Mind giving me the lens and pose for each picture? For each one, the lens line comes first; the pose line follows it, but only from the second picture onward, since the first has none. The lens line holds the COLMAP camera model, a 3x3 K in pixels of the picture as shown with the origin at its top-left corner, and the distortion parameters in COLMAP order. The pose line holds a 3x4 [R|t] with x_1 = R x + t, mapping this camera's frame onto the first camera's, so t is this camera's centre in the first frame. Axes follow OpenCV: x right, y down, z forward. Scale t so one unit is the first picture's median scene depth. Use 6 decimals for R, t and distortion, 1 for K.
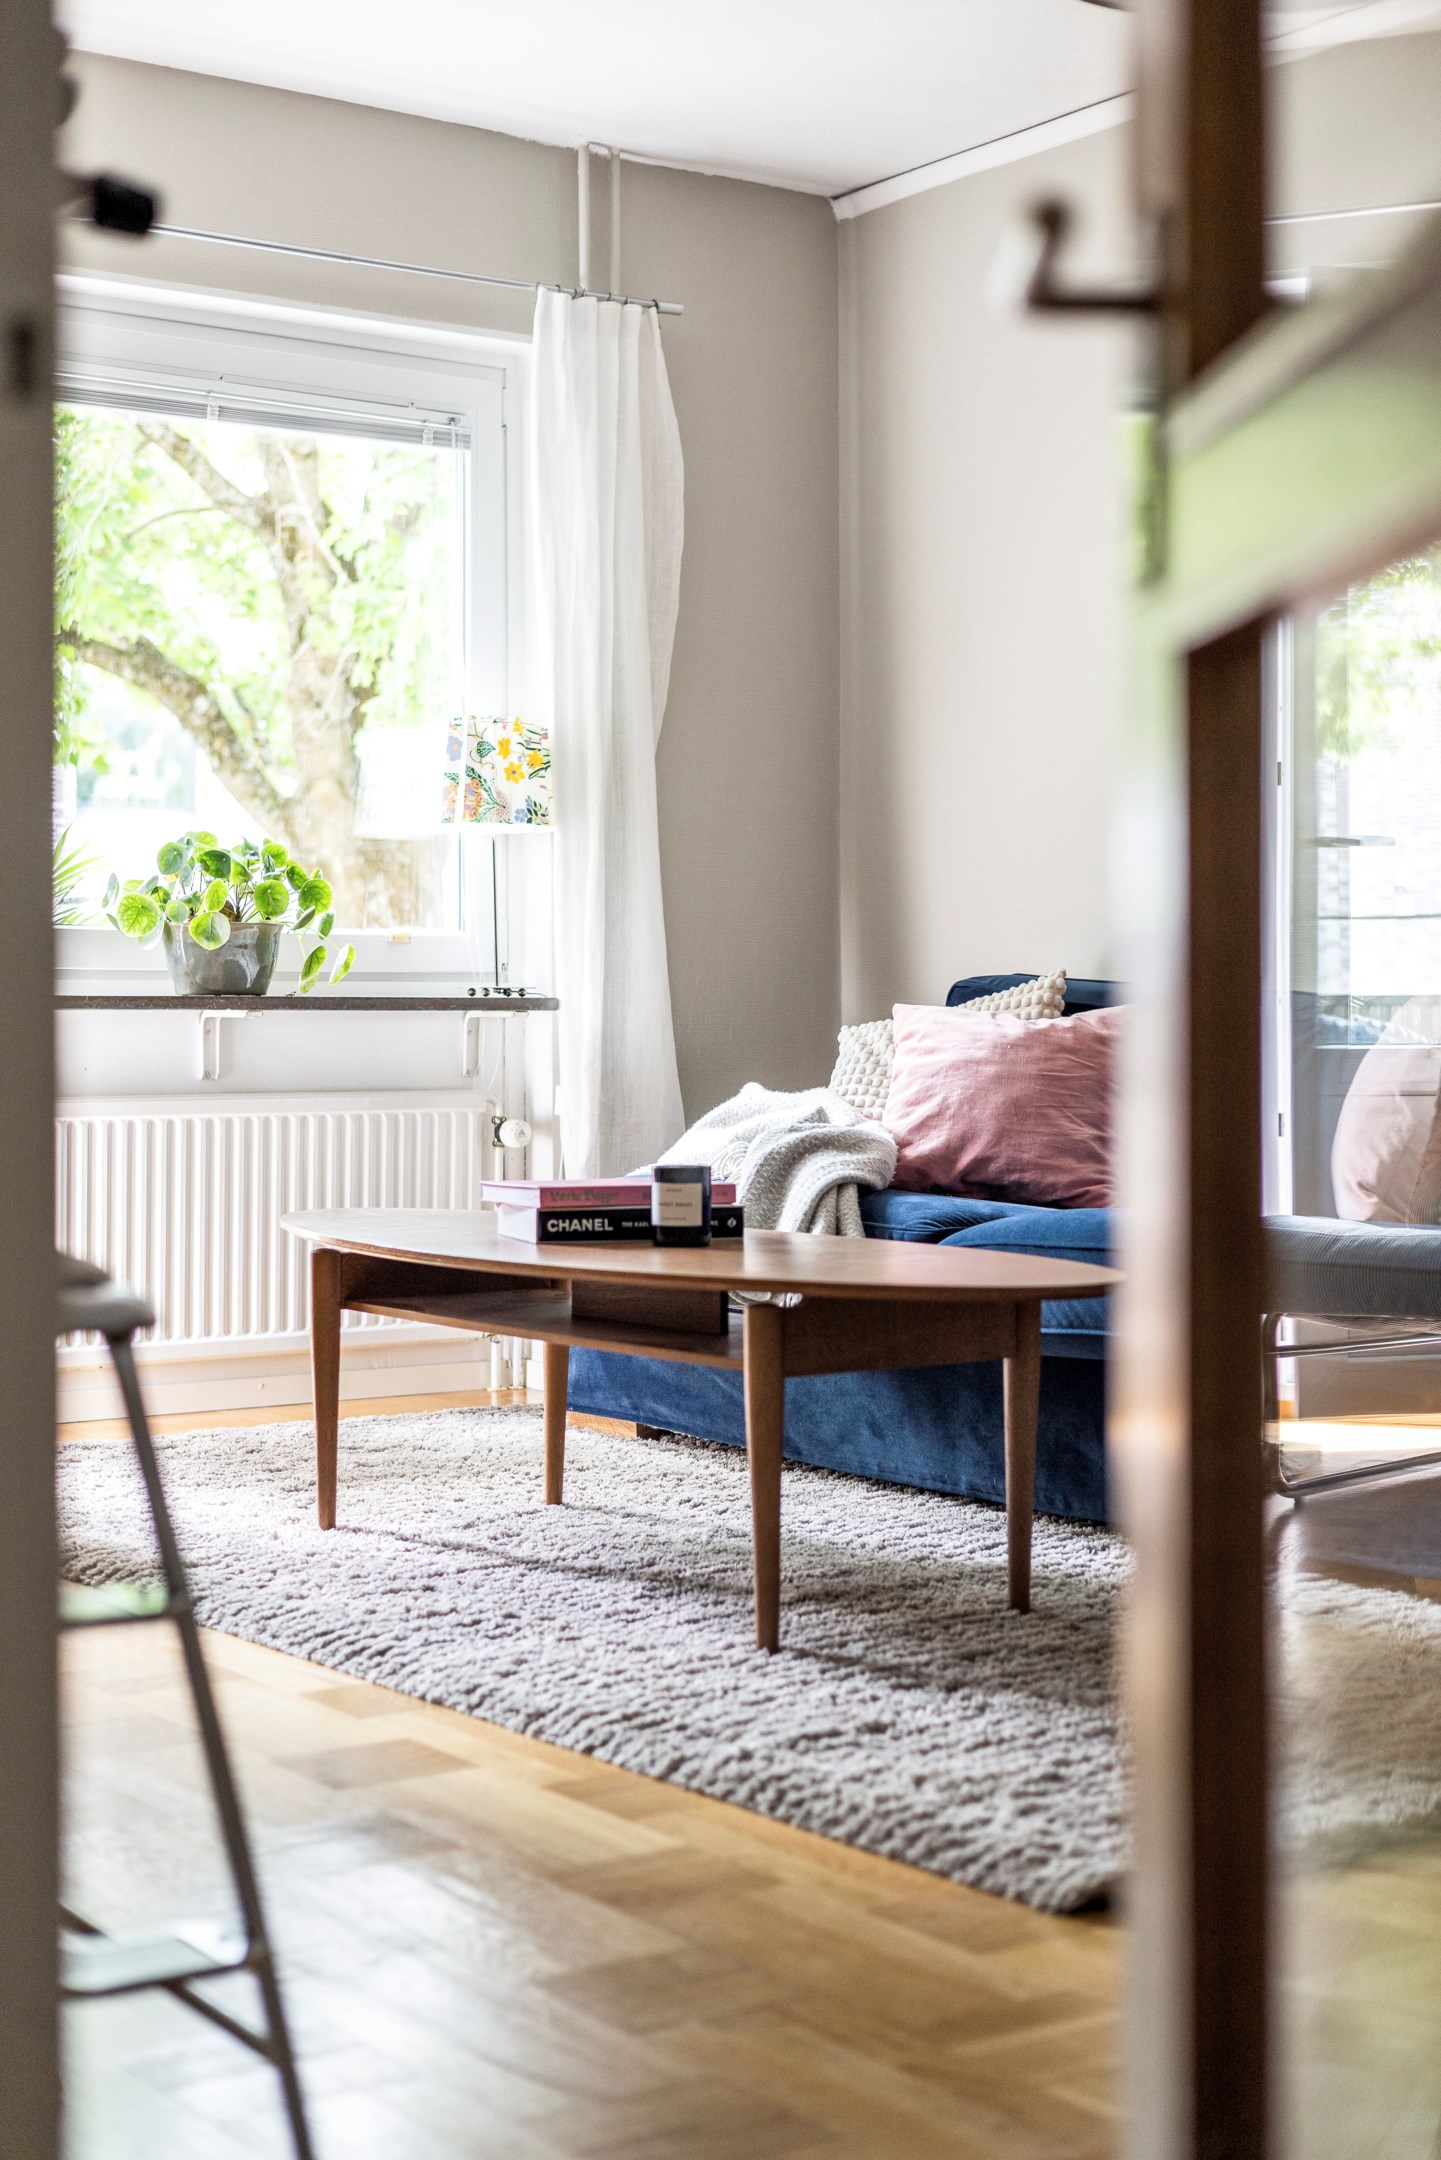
lens RADIAL K [[2924.1, 0, 684.9], [0, 2924.1, 1014.2], [0, 0, 1]] dist [0.040247, 0.042269]
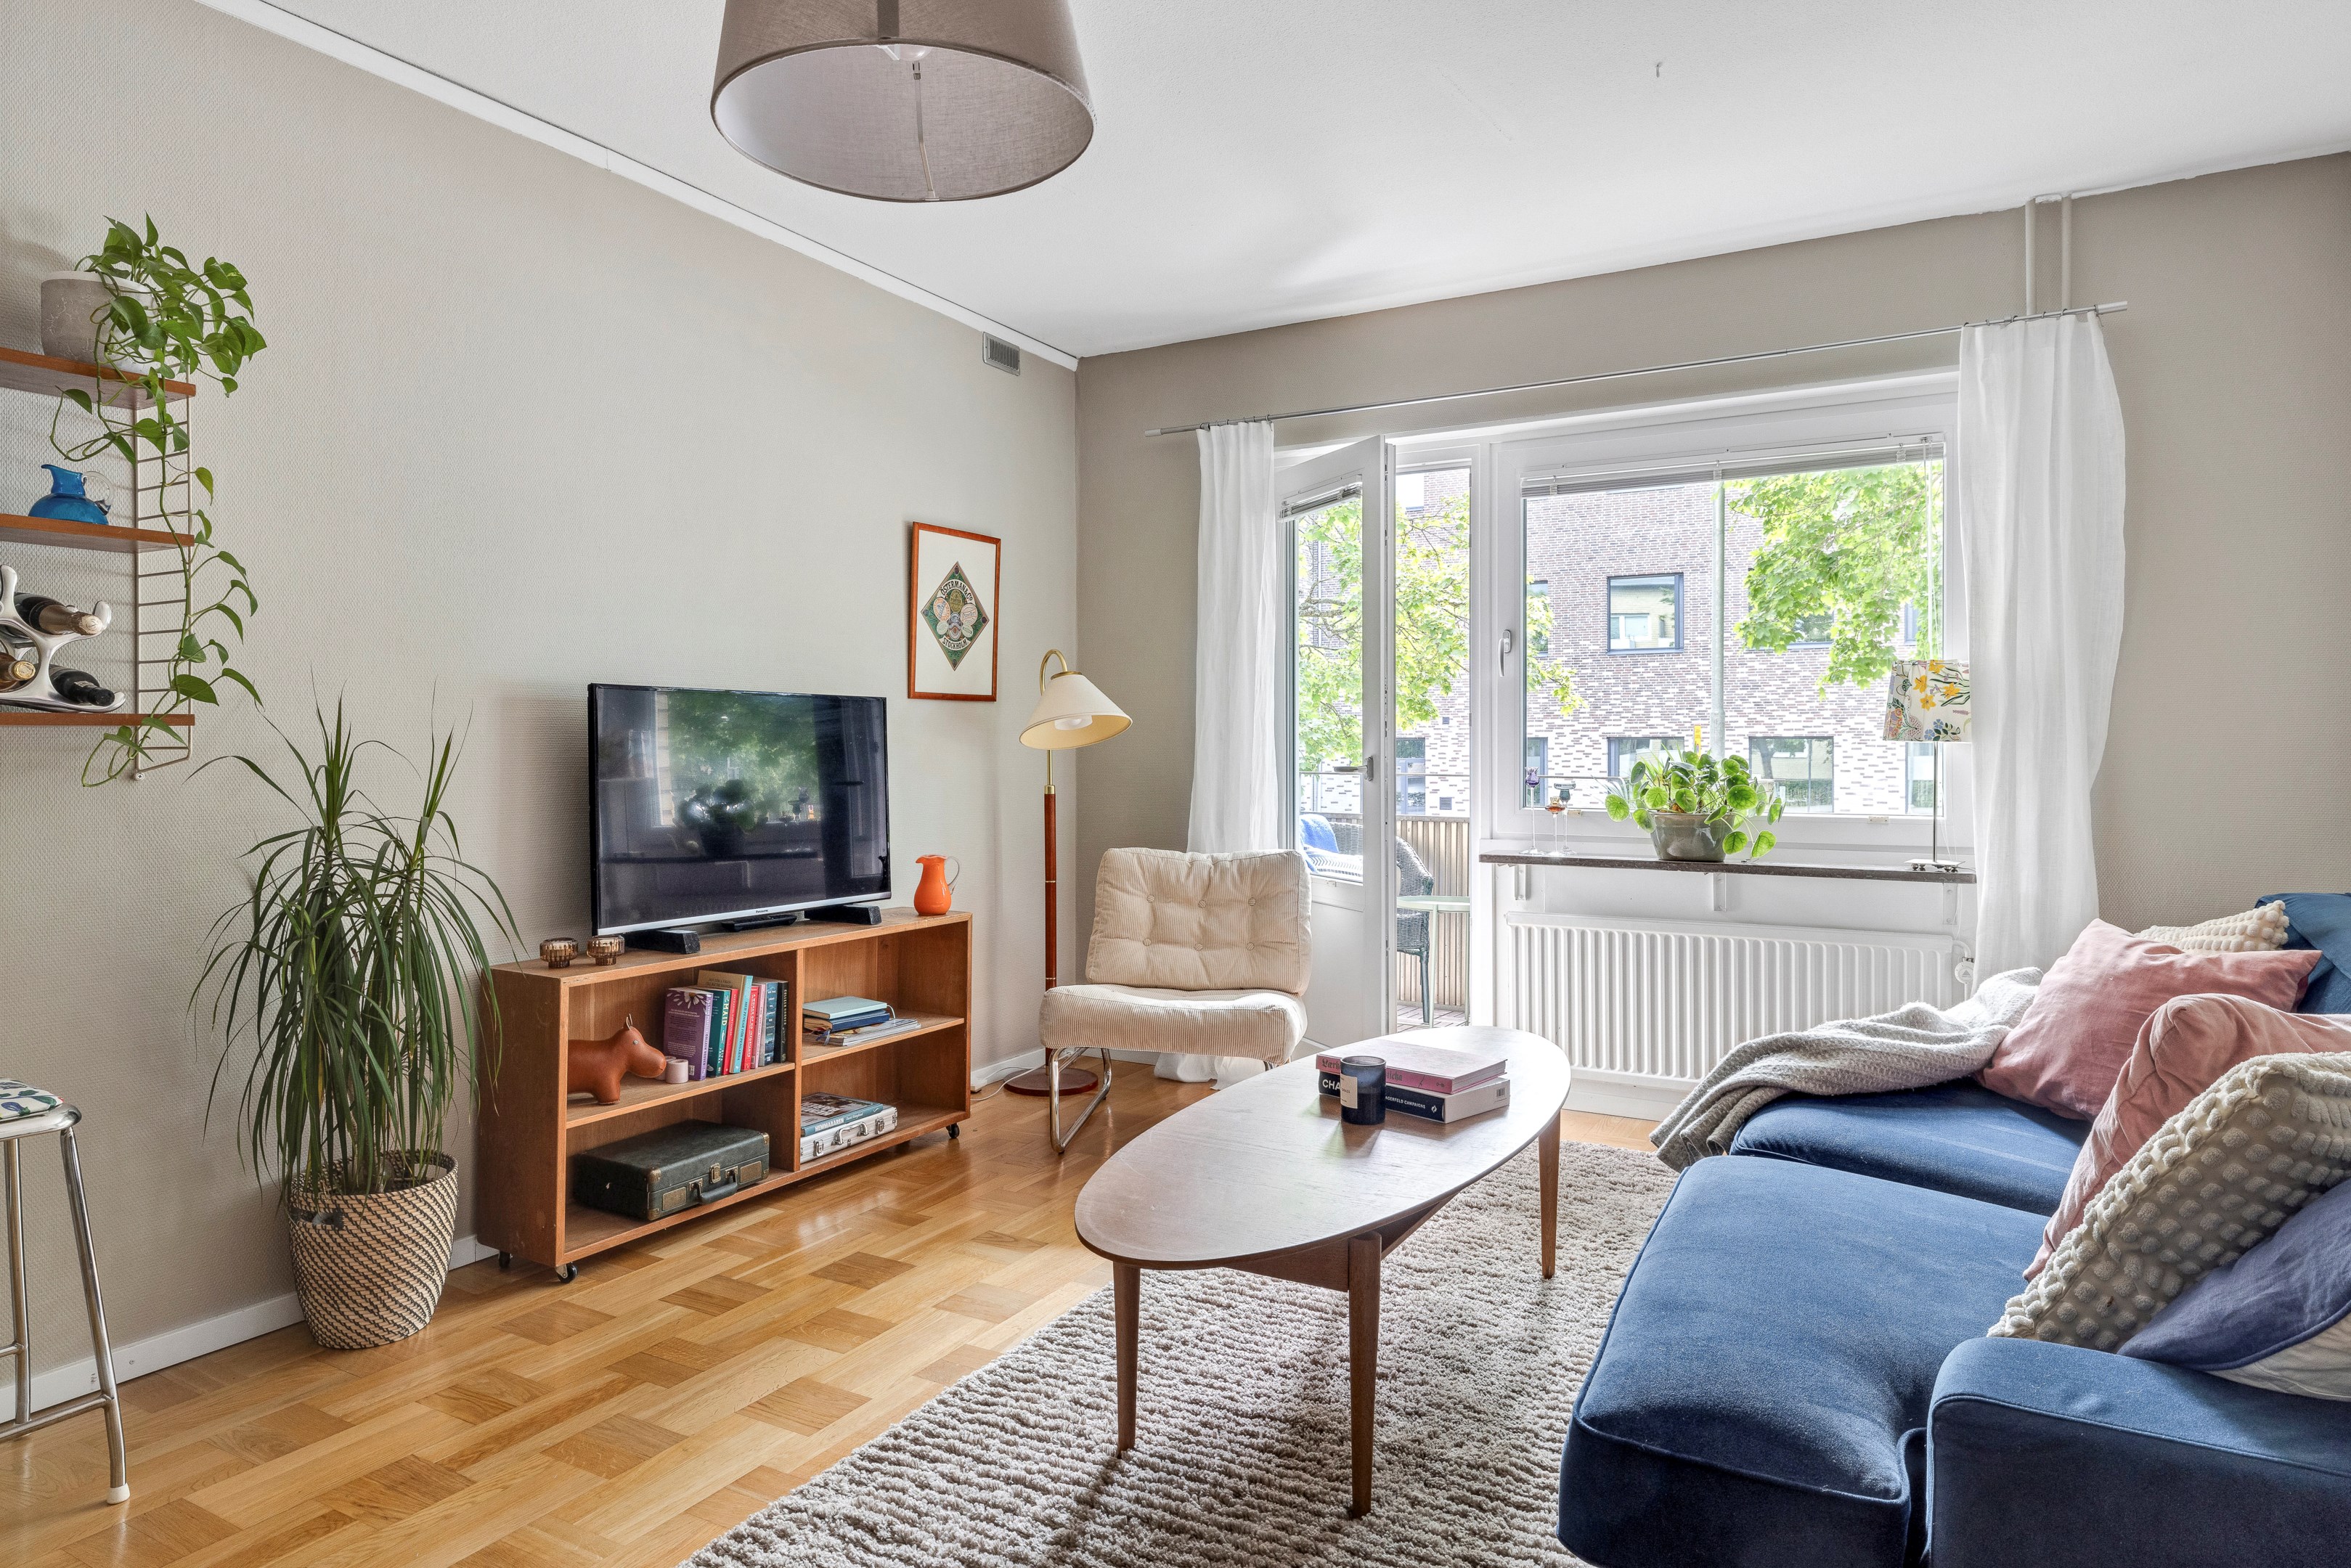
lens RADIAL K [[1366.8, 0, 1175.2], [0, 1366.8, 761.7], [0, 0, 1]] dist [-0.001648, -0.000351]
pose [[0.447142, 0.007786, -0.894429, 0.364627], [-0.004494, 0.999969, 0.006458, -0.062222], [0.894452, 0.001132, 0.447163, 0.450281]]
